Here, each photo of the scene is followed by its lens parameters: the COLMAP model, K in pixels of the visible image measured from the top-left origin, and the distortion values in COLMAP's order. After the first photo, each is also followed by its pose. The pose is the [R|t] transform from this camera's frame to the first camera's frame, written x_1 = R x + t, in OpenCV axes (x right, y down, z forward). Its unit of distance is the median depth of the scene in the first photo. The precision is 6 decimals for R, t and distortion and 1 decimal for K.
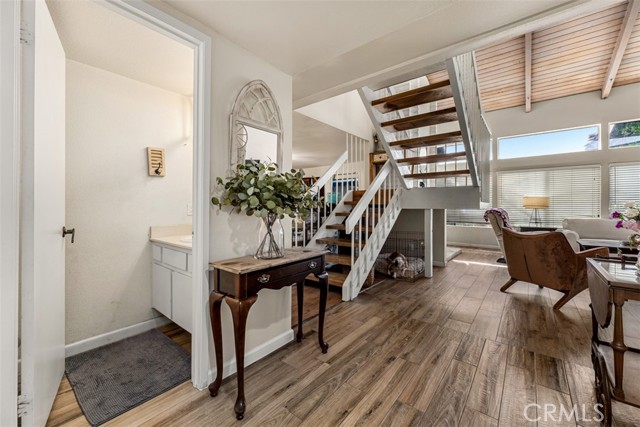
lens RADIAL K [[257.6, 0, 320.0], [0, 257.6, 207.8], [0, 0, 1]] dist [-0.000682, -0.000507]
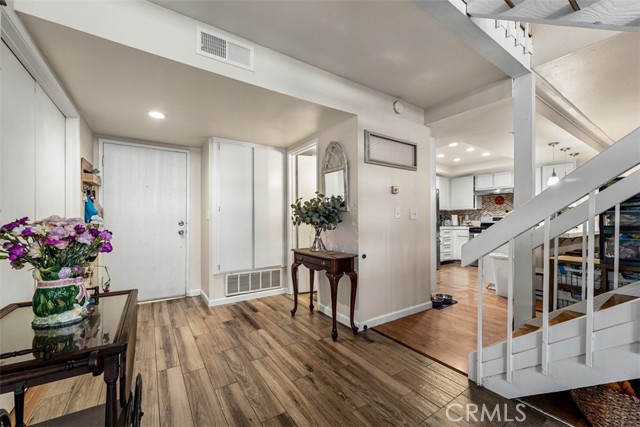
lens RADIAL K [[257.6, 0, 315.8], [0, 257.6, 217.0], [0, 0, 1]] dist [-0.000682, -0.000507]
pose [[-0.299381, -0.003000, -0.954129, 0.474971], [-0.006521, 0.999978, -0.001098, -0.009531], [0.954111, 0.005893, -0.299394, 0.499380]]
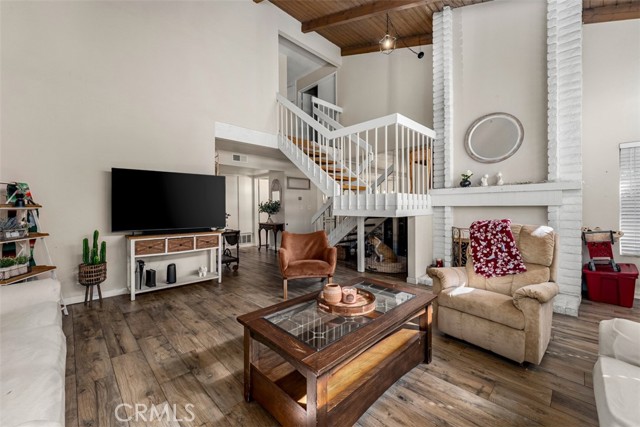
lens RADIAL K [[257.6, 0, 320.5], [0, 257.6, 209.0], [0, 0, 1]] dist [-0.000682, -0.000507]
pose [[-0.102587, 0.010770, -0.994666, 1.139939], [-0.003204, 0.999933, 0.011157, -0.024848], [0.994719, 0.004332, -0.102546, 0.705748]]
